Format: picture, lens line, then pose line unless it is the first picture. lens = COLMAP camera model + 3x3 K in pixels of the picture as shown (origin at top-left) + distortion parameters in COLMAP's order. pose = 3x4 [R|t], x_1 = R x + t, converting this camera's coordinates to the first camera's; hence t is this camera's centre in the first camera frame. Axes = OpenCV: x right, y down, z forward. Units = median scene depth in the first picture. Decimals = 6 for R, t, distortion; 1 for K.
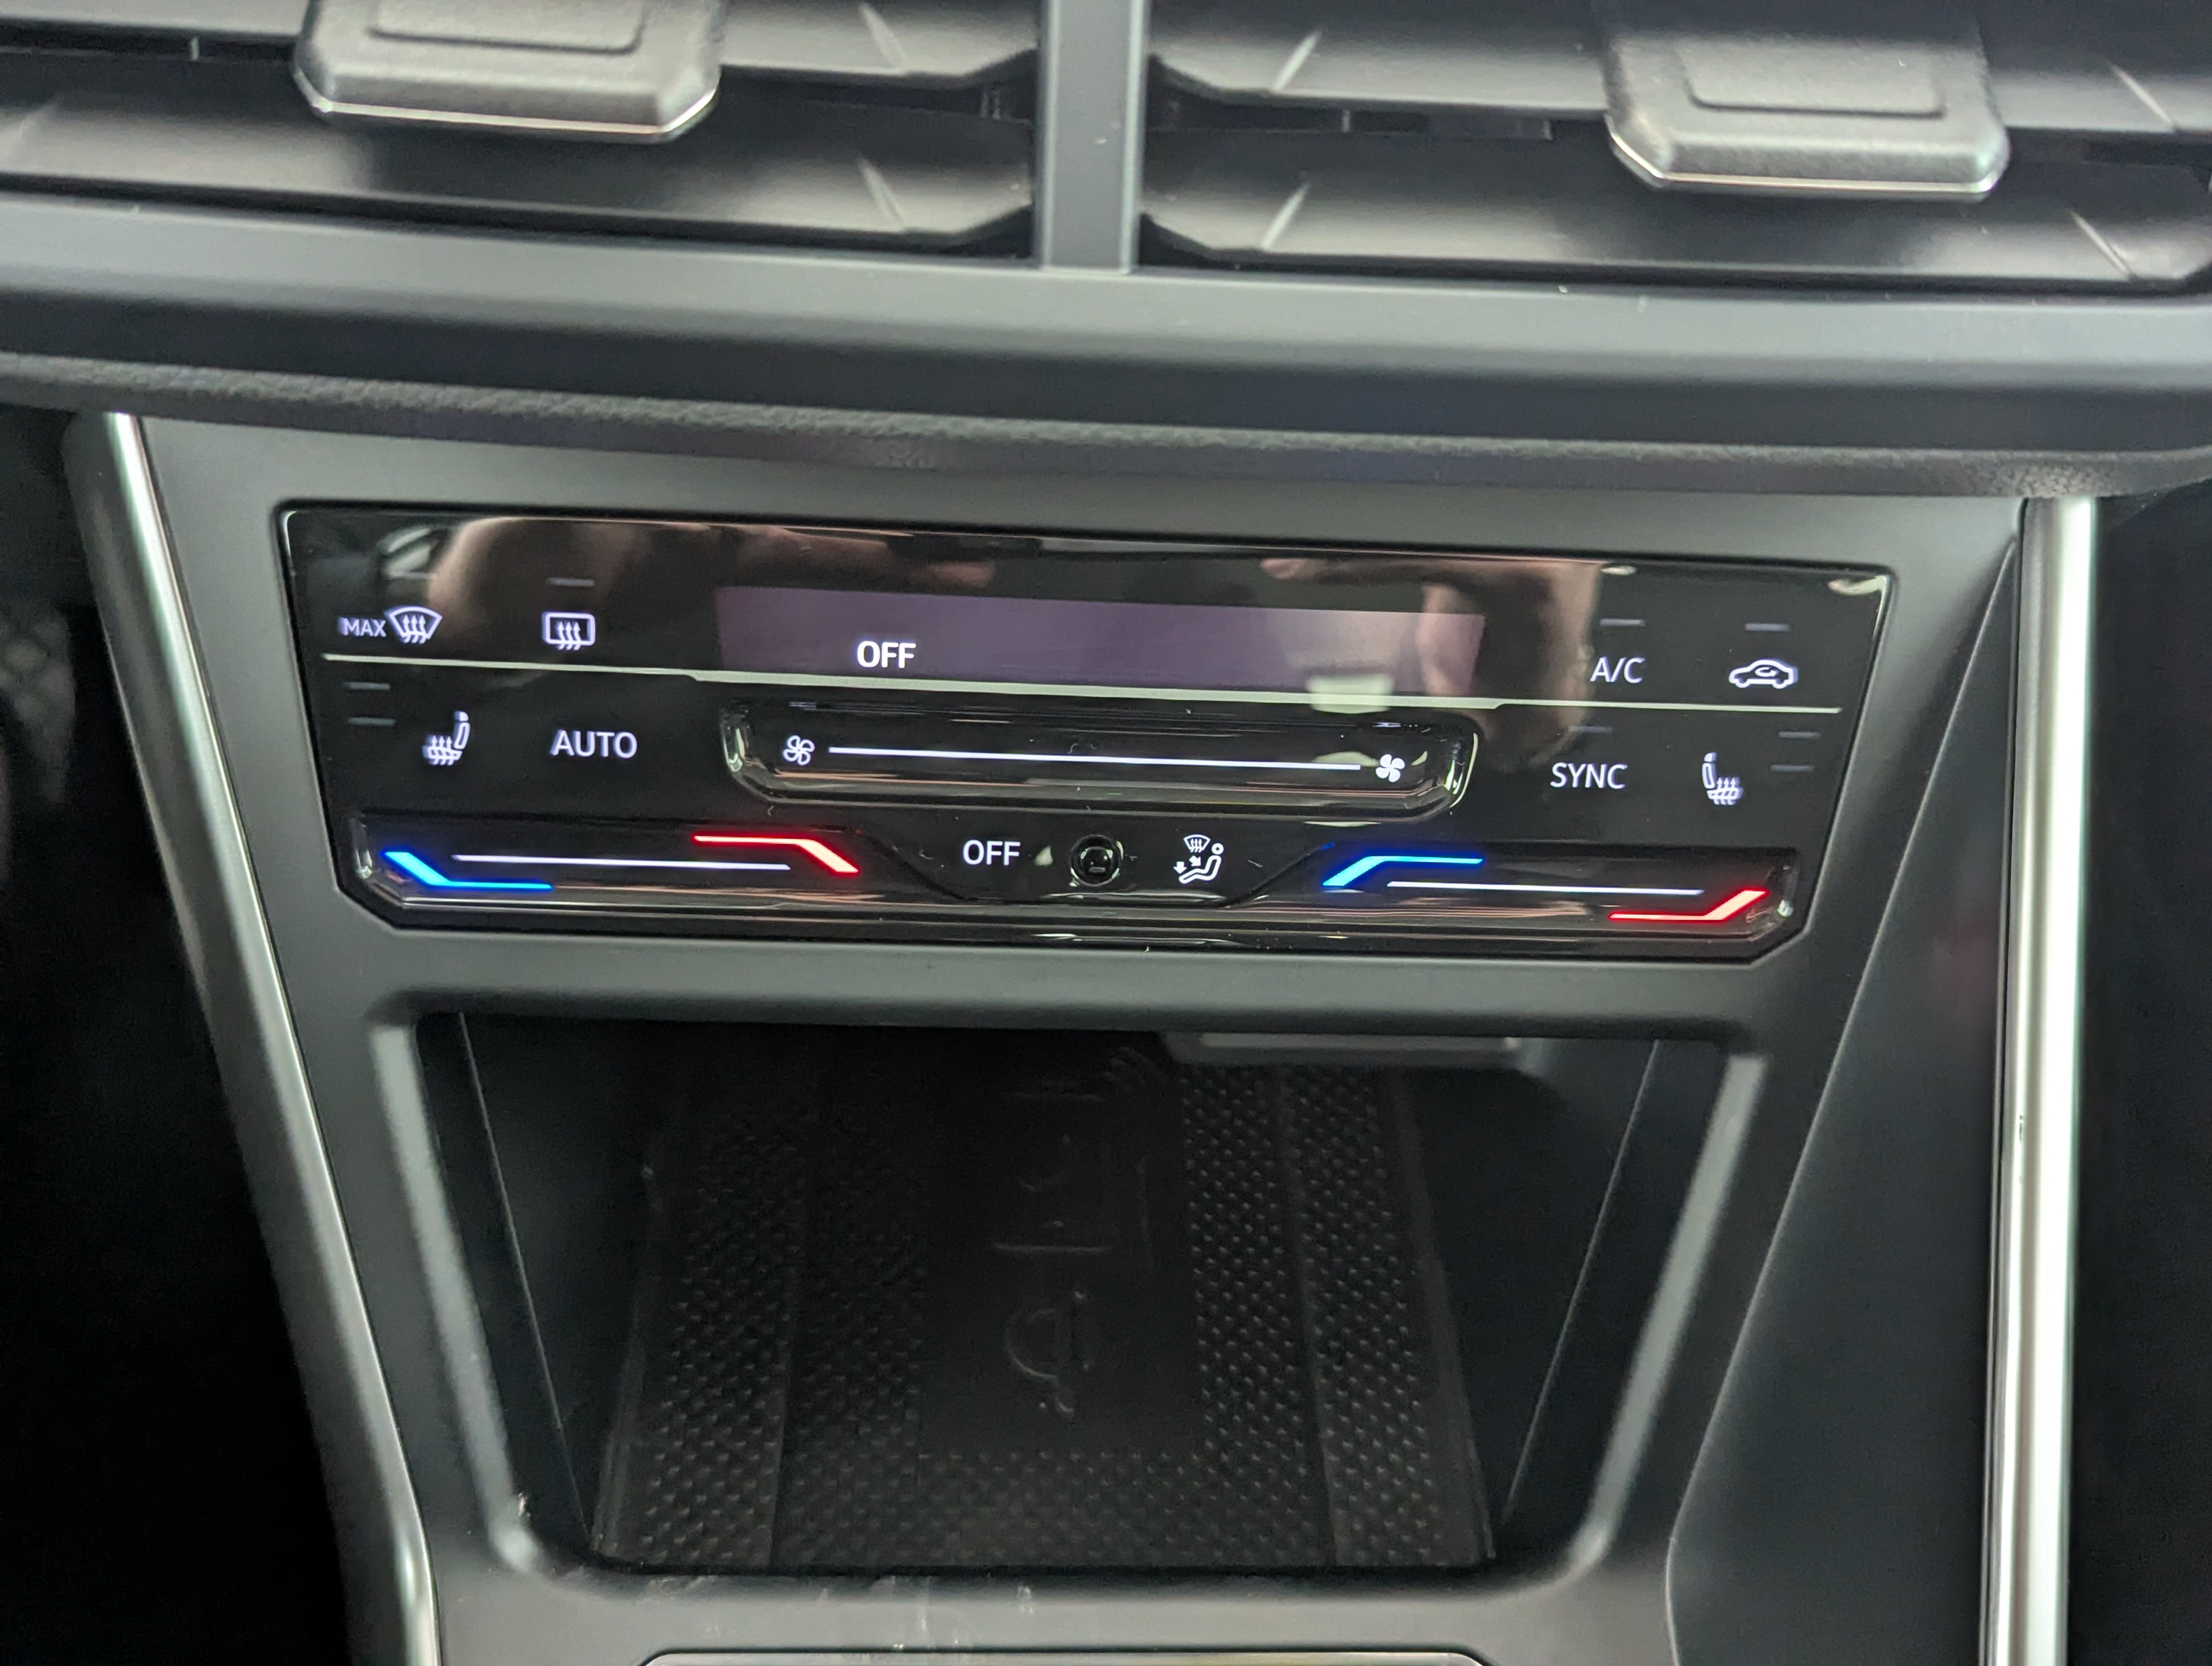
lens RADIAL K [[2059.9, 0, 1106.0], [0, 2059.9, 833.0], [0, 0, 1]] dist [0.053509, -0.098109]
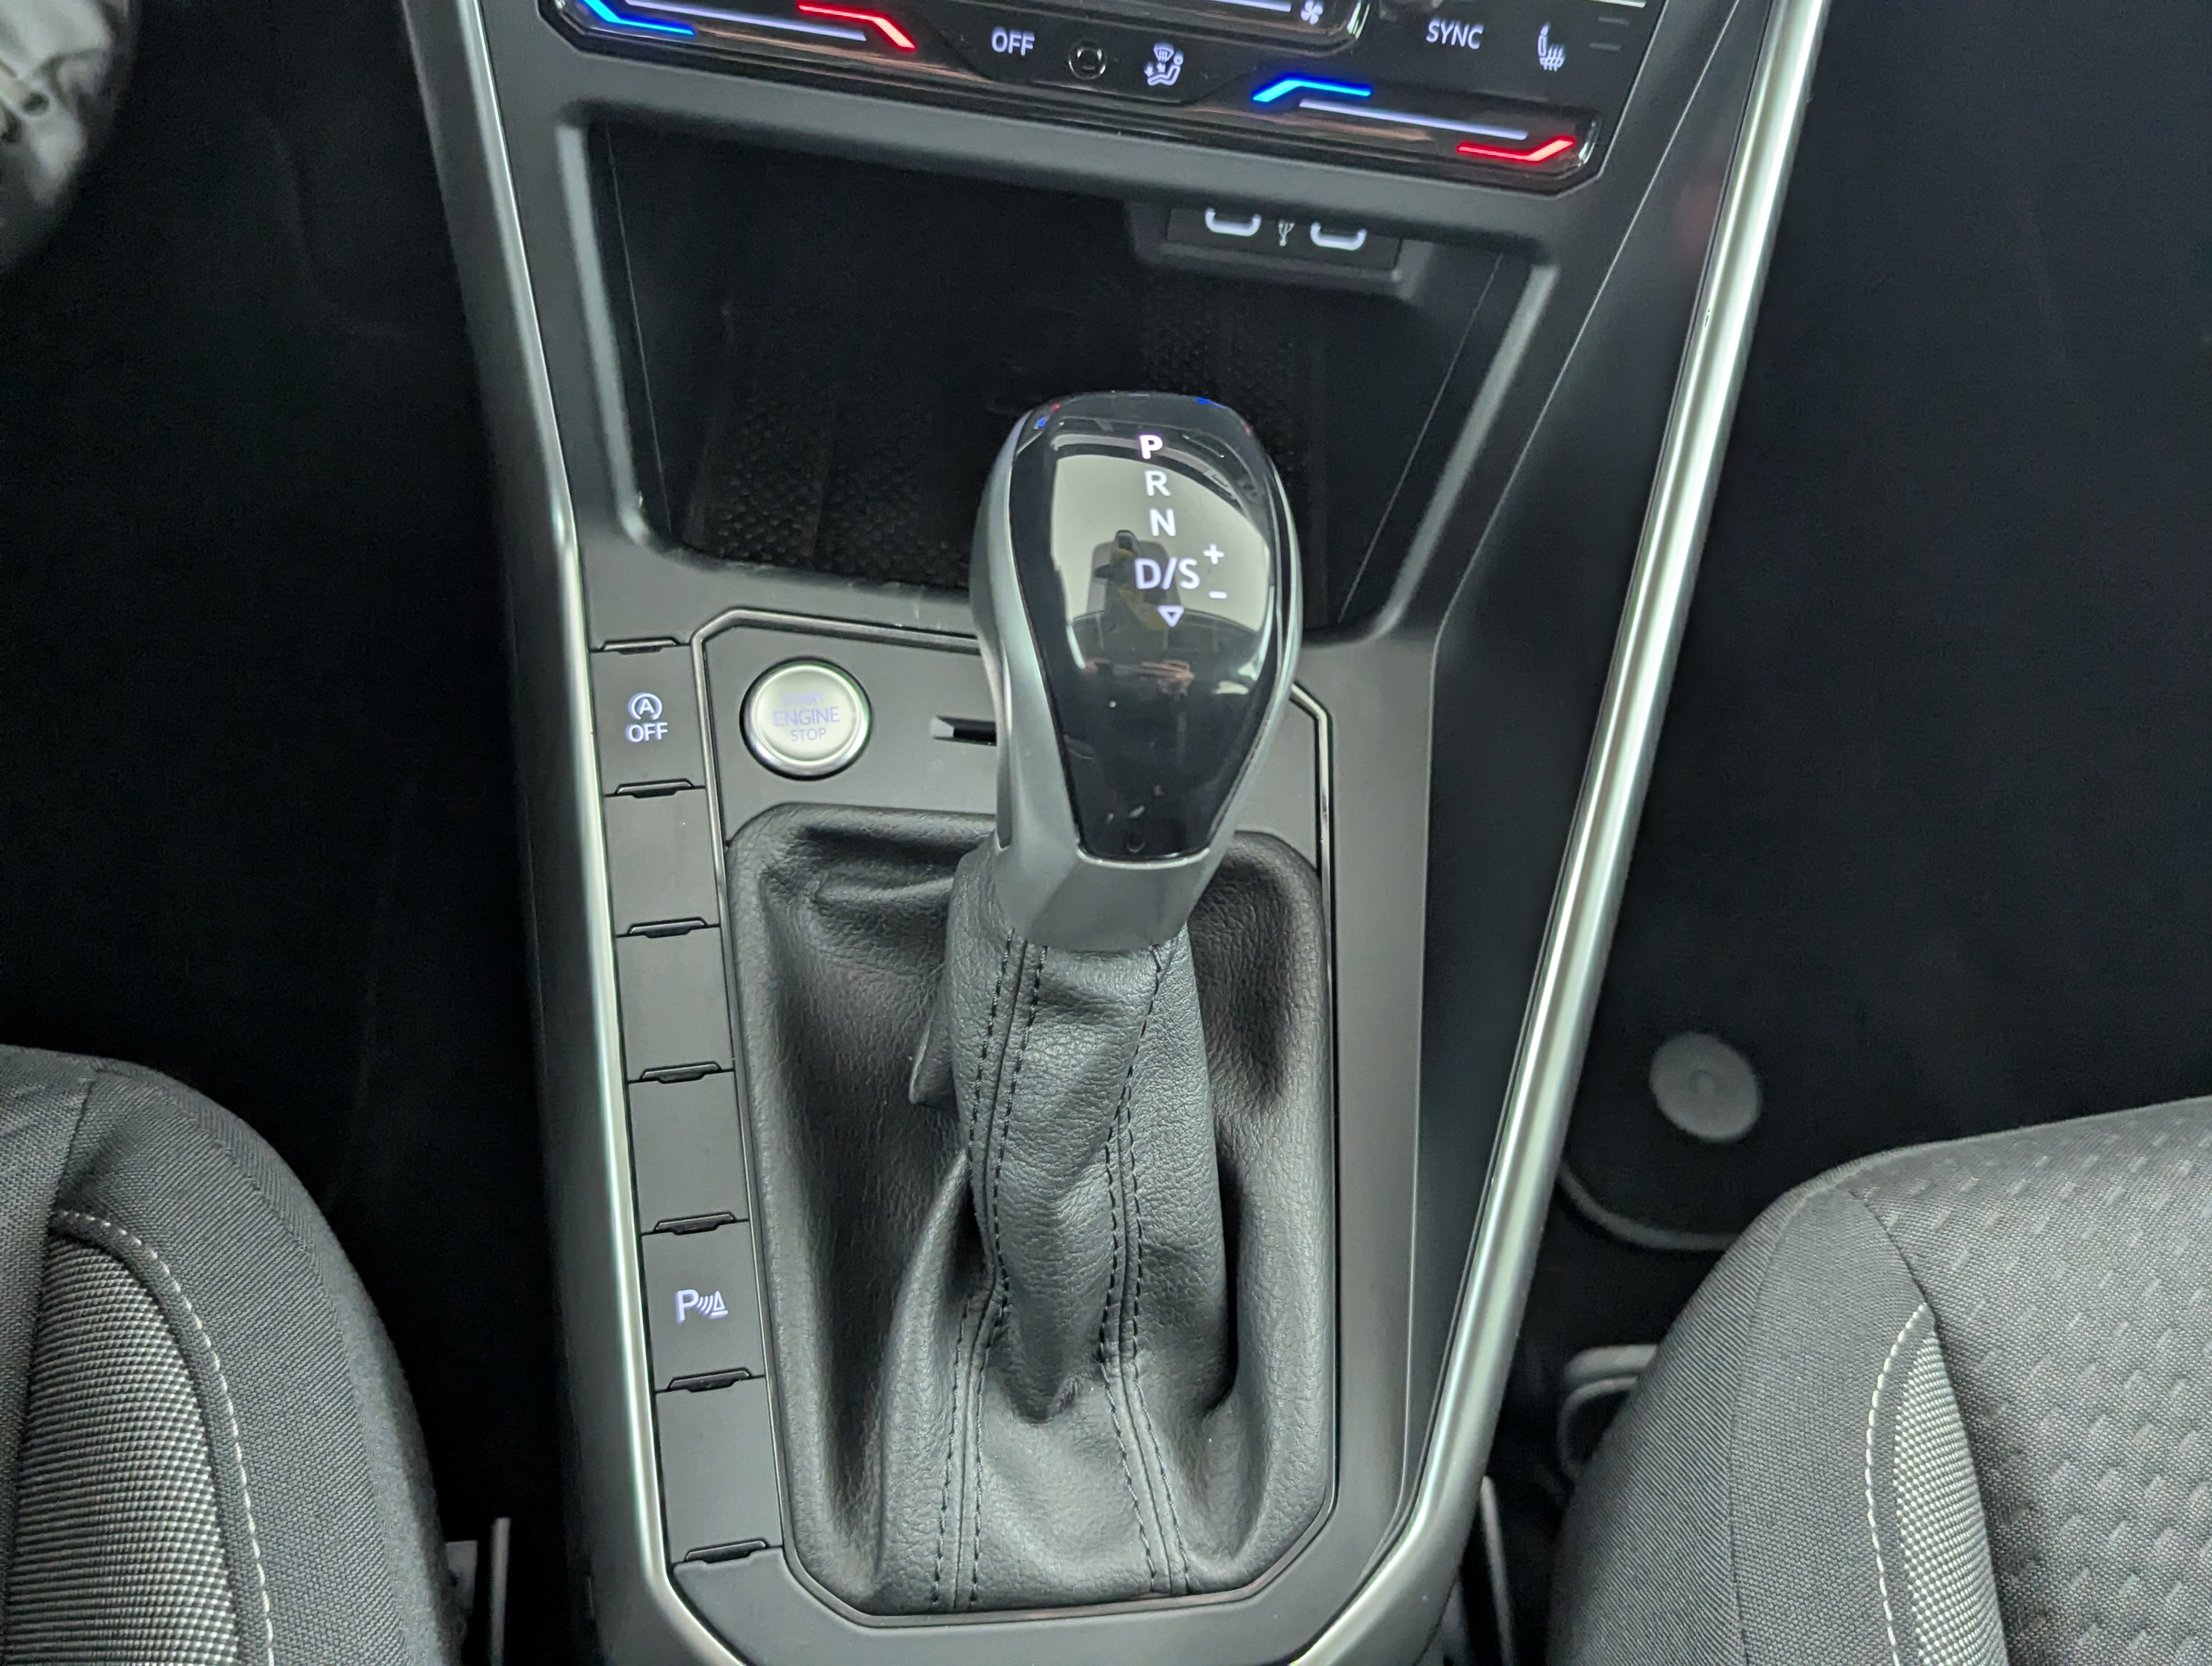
lens RADIAL K [[2048.8, 0, 1120.8], [0, 2048.8, 774.4], [0, 0, 1]] dist [-0.001207, -0.005350]
pose [[0.994232, 0.105323, 0.020227, 0.038704], [-0.107115, 0.965774, 0.236234, 0.148095], [0.005346, -0.237038, 0.971486, -0.429930]]
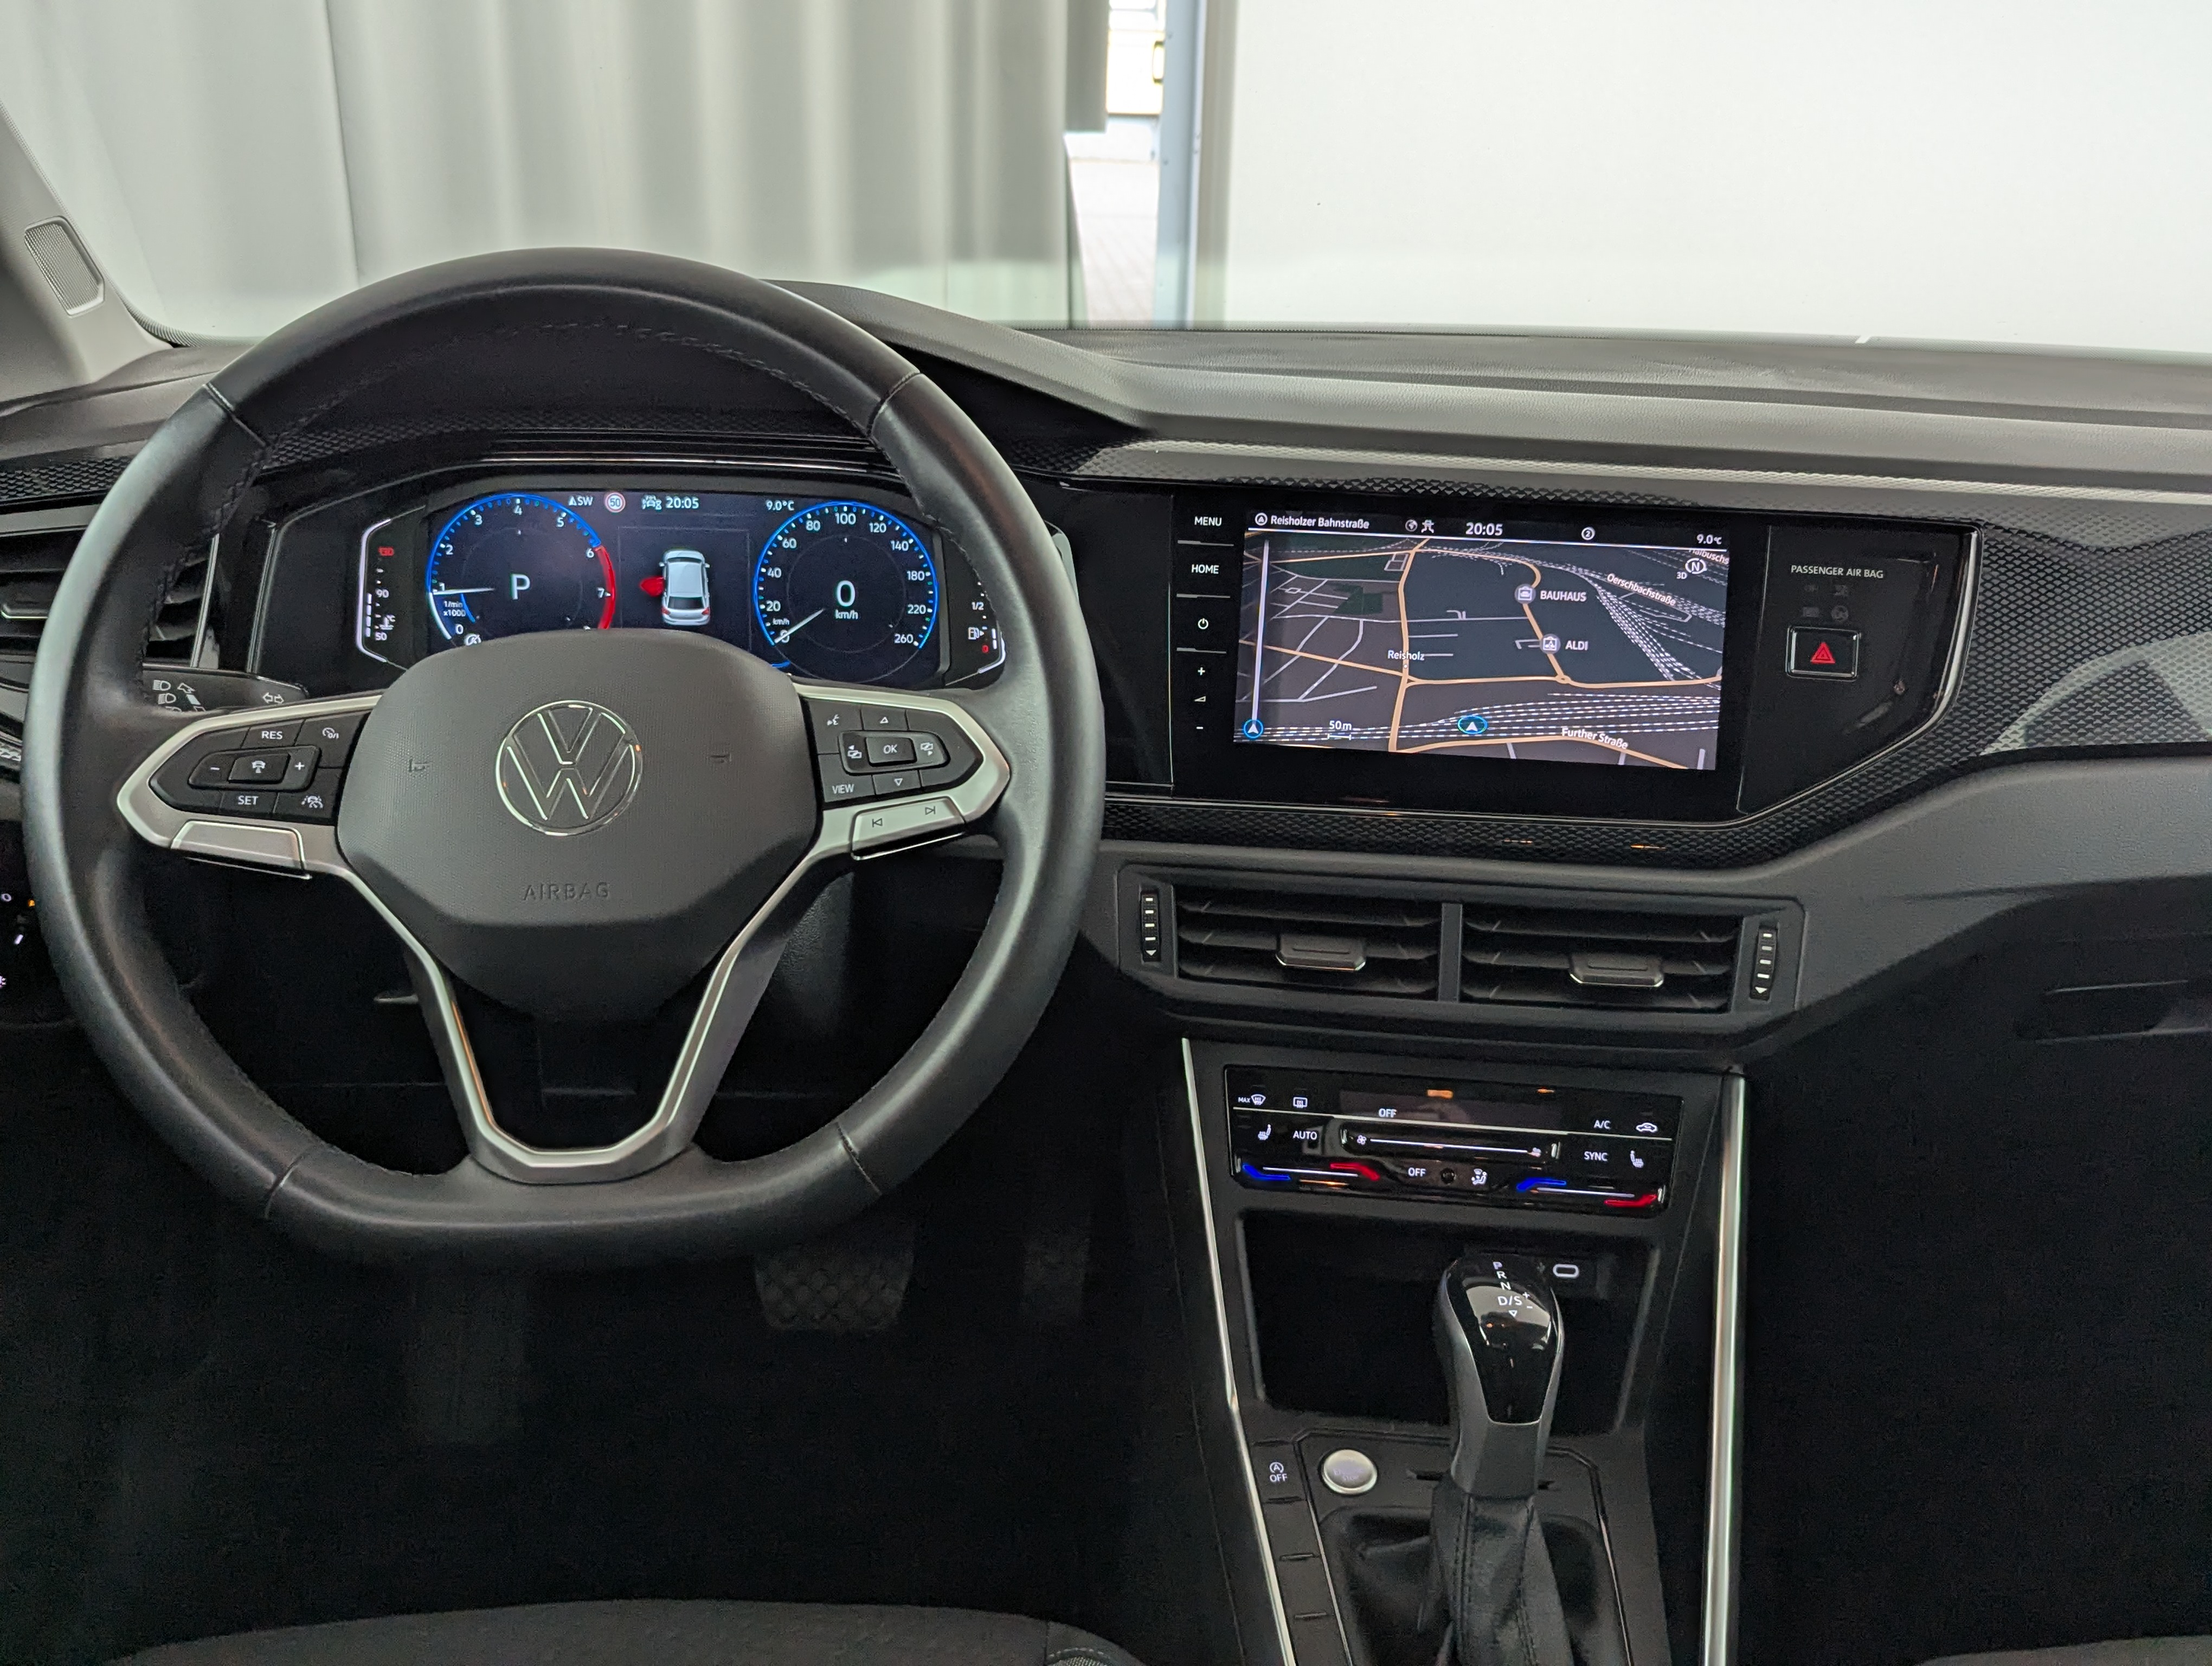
lens RADIAL K [[2059.9, 0, 1106.0], [0, 2059.9, 833.0], [0, 0, 1]] dist [0.053509, -0.098109]
pose [[0.989176, 0.000589, -0.146731, -0.063228], [-0.059025, 0.917114, -0.394230, 0.867521], [0.134337, 0.398623, 0.907223, -2.384446]]
